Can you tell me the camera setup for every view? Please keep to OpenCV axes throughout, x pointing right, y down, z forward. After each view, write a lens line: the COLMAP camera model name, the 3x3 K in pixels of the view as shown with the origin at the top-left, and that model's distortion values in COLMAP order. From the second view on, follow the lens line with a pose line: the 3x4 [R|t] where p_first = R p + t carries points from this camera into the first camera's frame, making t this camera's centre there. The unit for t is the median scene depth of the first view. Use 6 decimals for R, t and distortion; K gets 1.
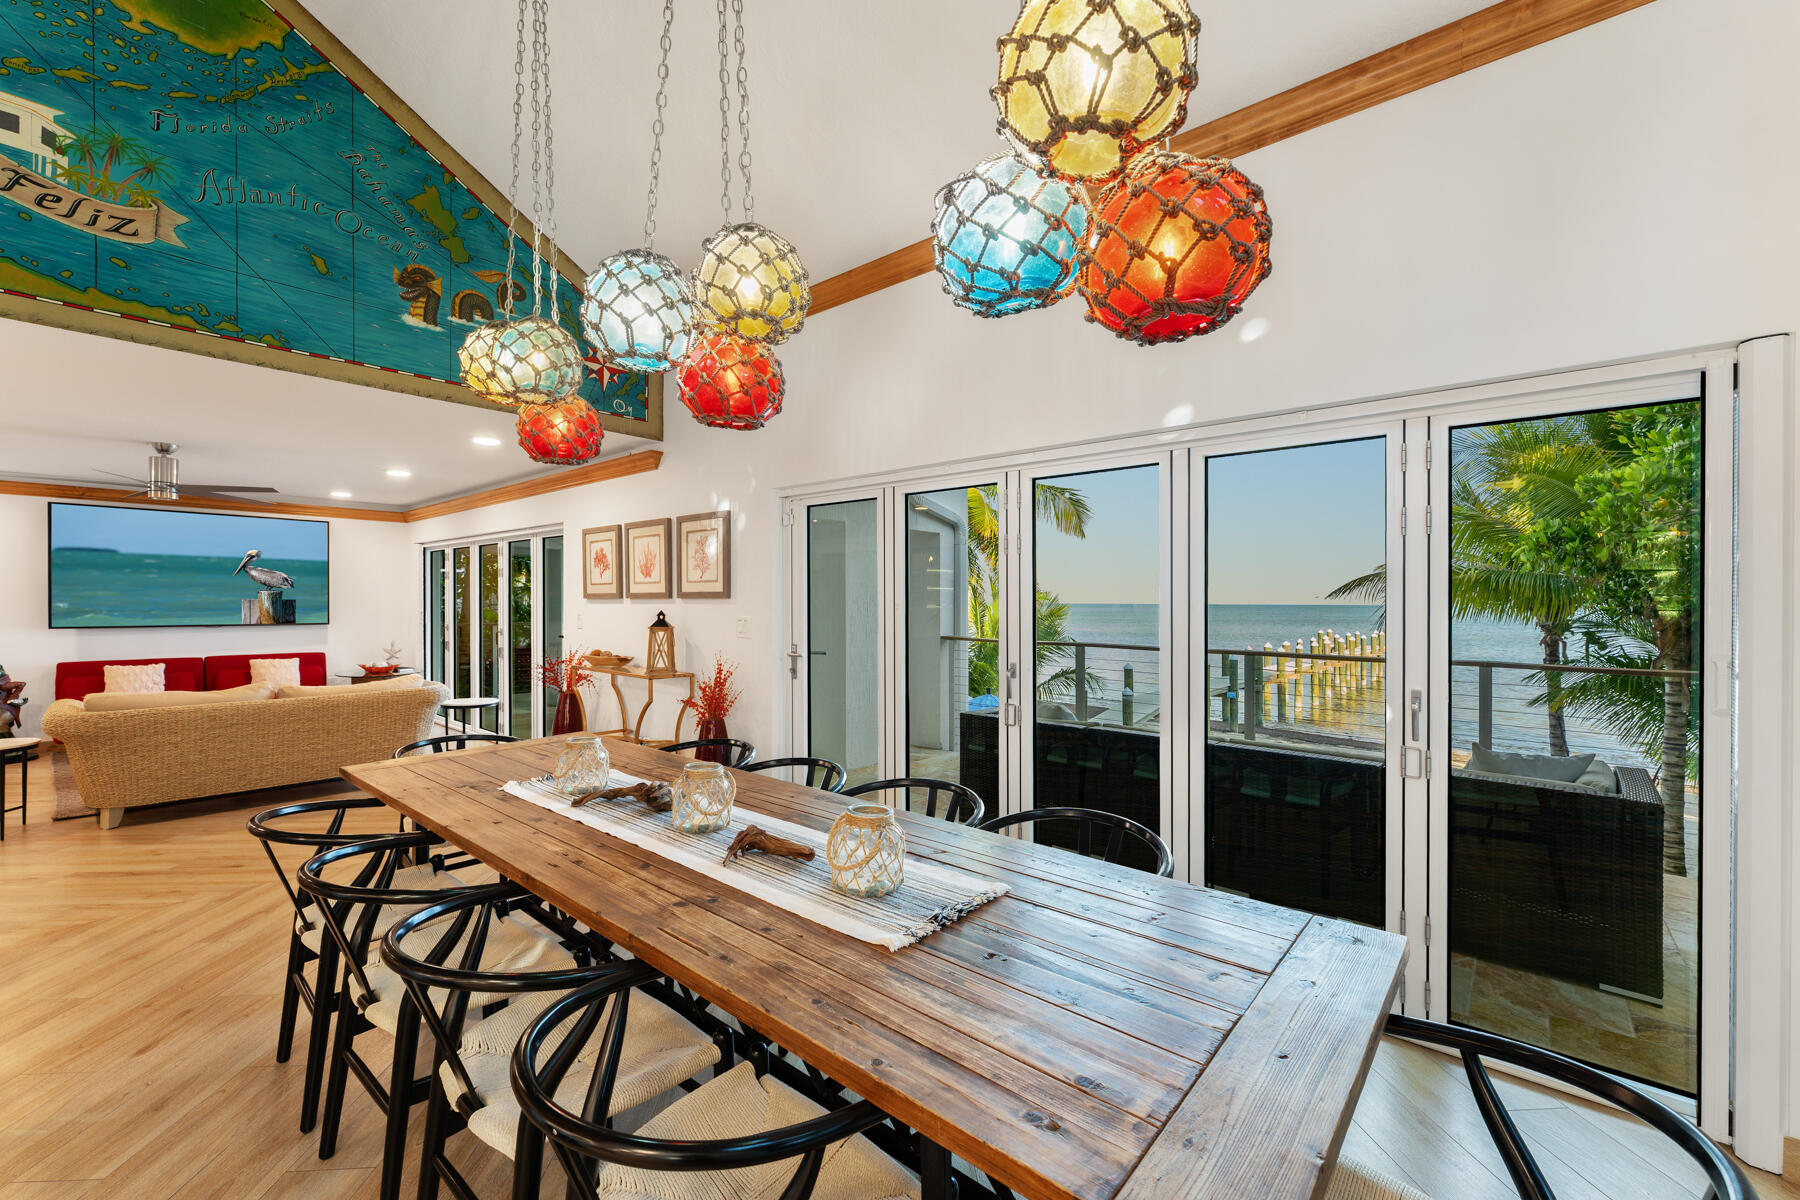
lens RADIAL K [[730.6, 0, 900.0], [0, 730.6, 600.0], [0, 0, 1]] dist [0.033264, 0.000082]
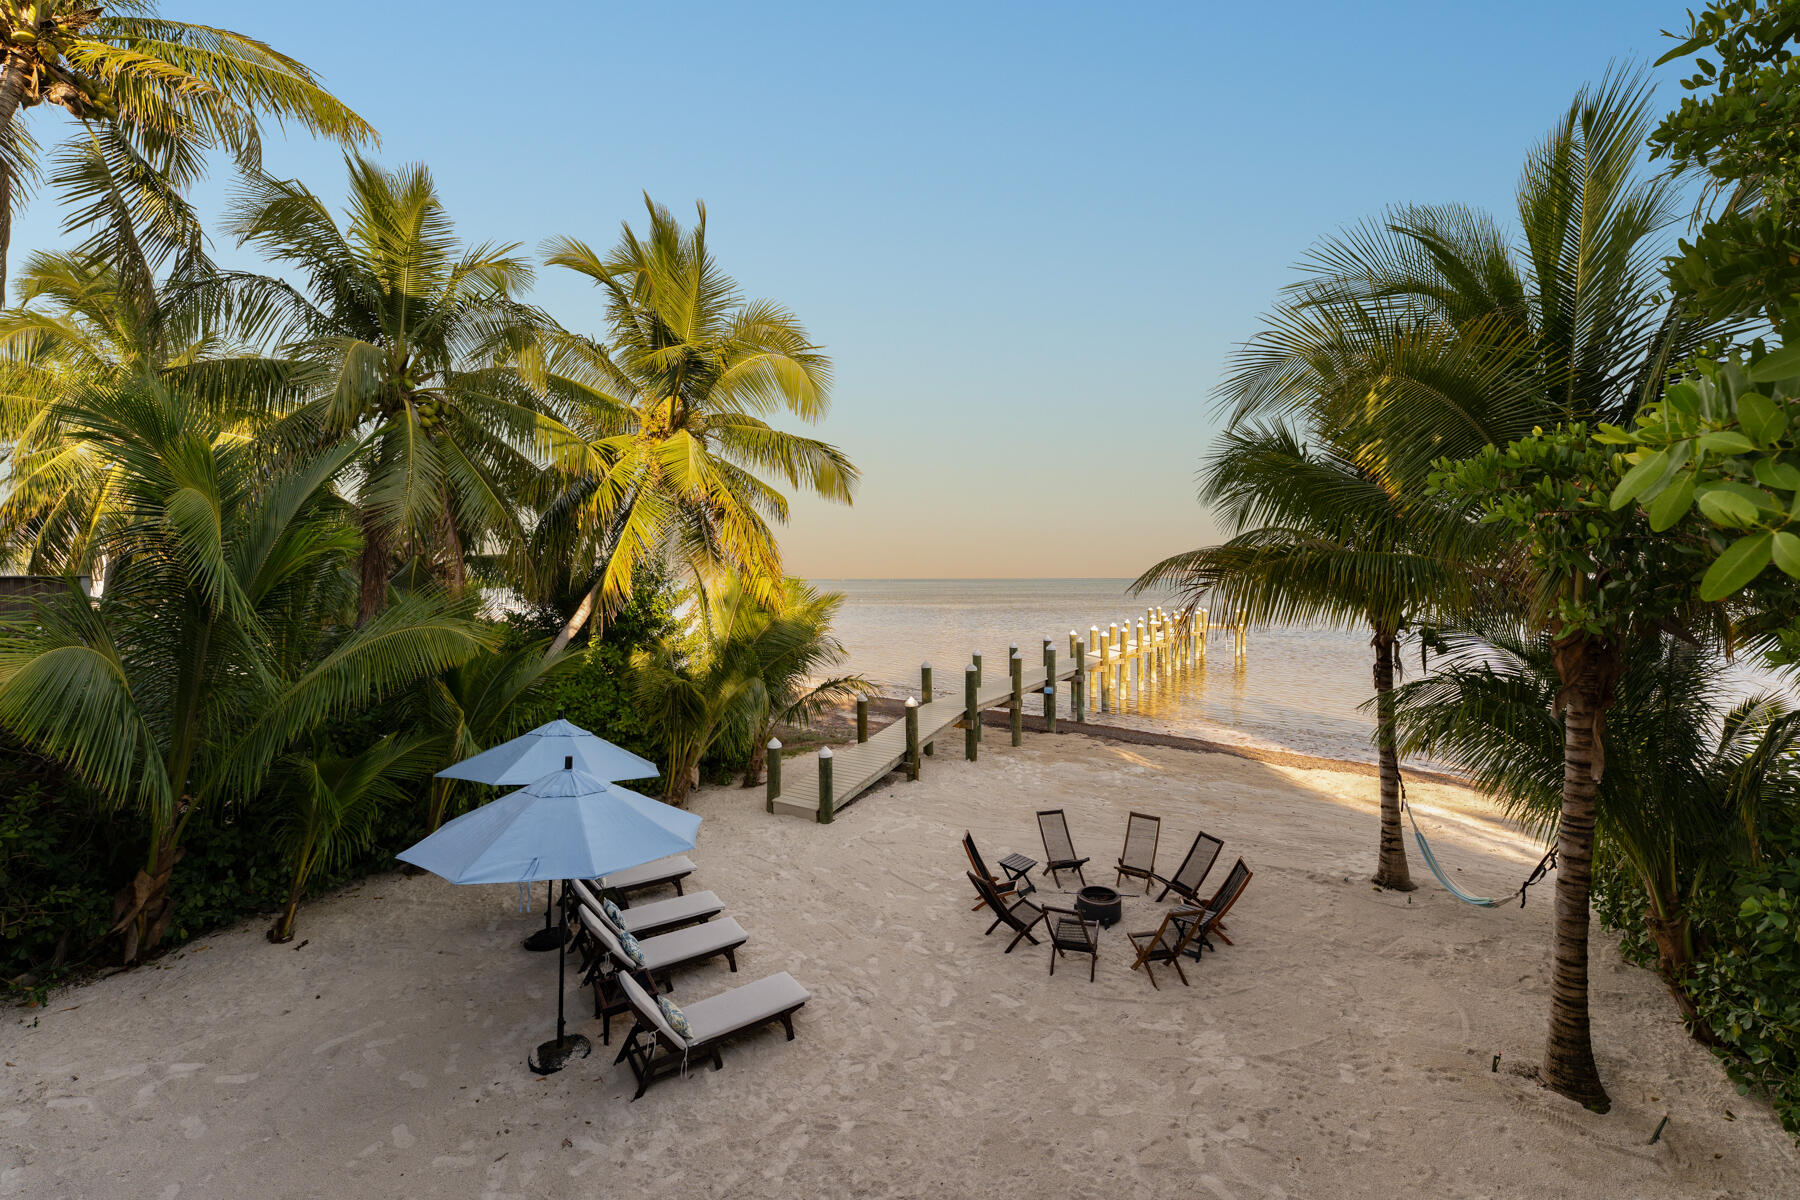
lens RADIAL K [[743.5, 0, 900.0], [0, 743.5, 600.0], [0, 0, 1]] dist [-0.000509, -0.000050]
pose [[0.983258, -0.016537, 0.181469, 0.321573], [0.011058, 0.999453, 0.031162, -0.022155], [-0.181885, -0.028633, 0.982903, 0.450298]]
